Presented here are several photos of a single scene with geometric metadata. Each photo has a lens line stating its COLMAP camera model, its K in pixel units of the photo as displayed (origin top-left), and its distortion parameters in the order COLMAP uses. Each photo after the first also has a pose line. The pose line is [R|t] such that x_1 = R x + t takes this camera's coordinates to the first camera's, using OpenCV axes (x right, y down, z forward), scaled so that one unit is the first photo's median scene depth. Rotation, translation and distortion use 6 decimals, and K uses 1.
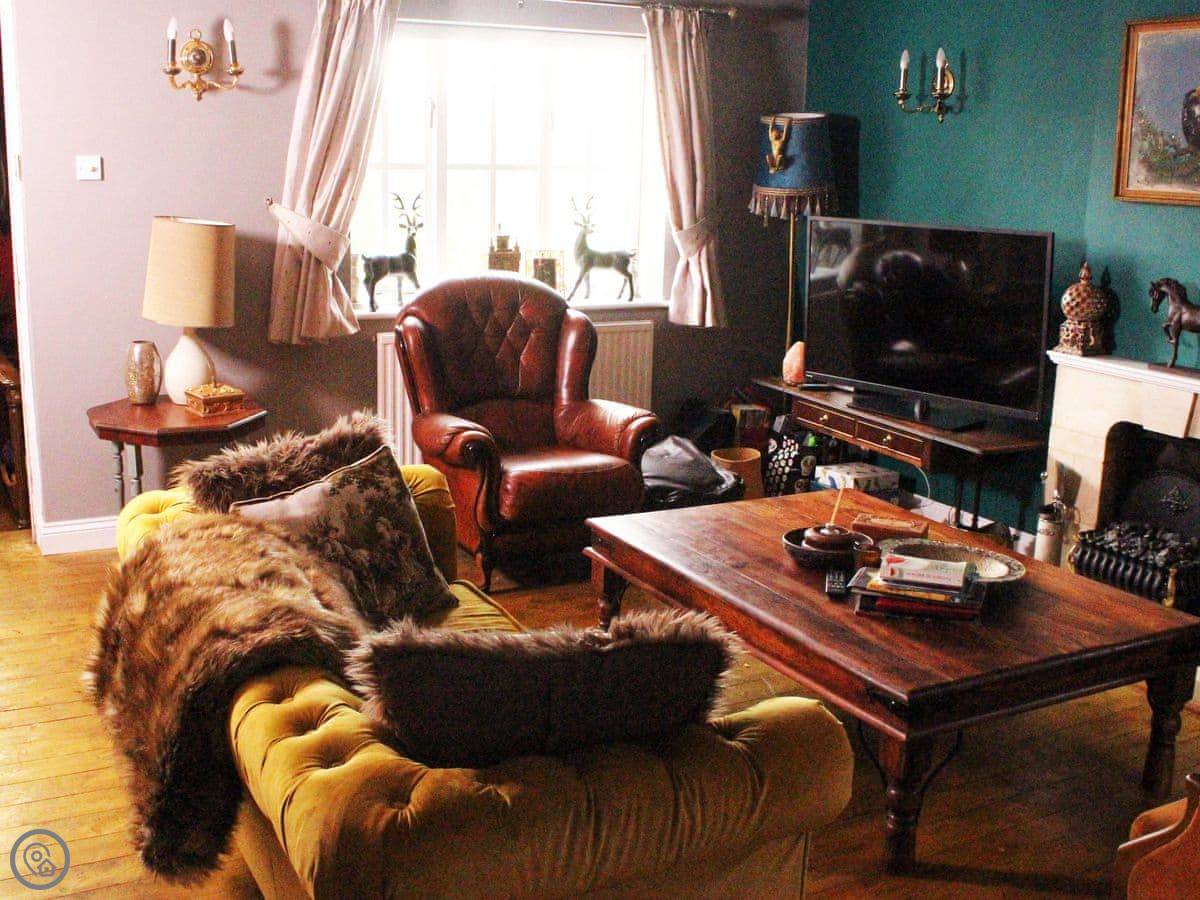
lens RADIAL K [[1417.2, 0, 600.0], [0, 1417.2, 450.0], [0, 0, 1]] dist [-0.145521, 0.281196]
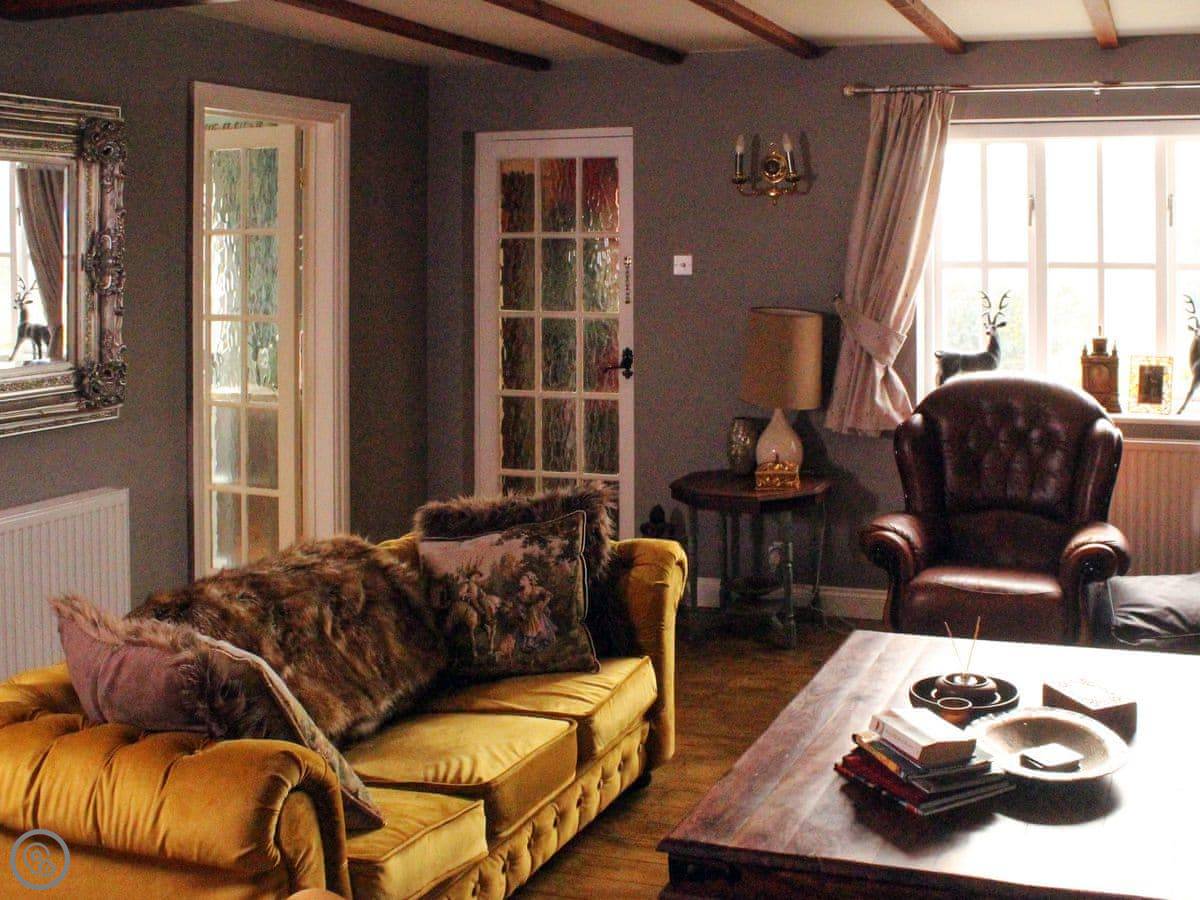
lens RADIAL K [[1417.2, 0, 600.0], [0, 1417.2, 450.0], [0, 0, 1]] dist [-0.145521, 0.281196]
pose [[0.638033, 0.088036, -0.764960, 0.442844], [-0.138300, 0.990389, -0.001373, -0.034209], [0.757488, 0.106670, 0.644076, 0.177033]]
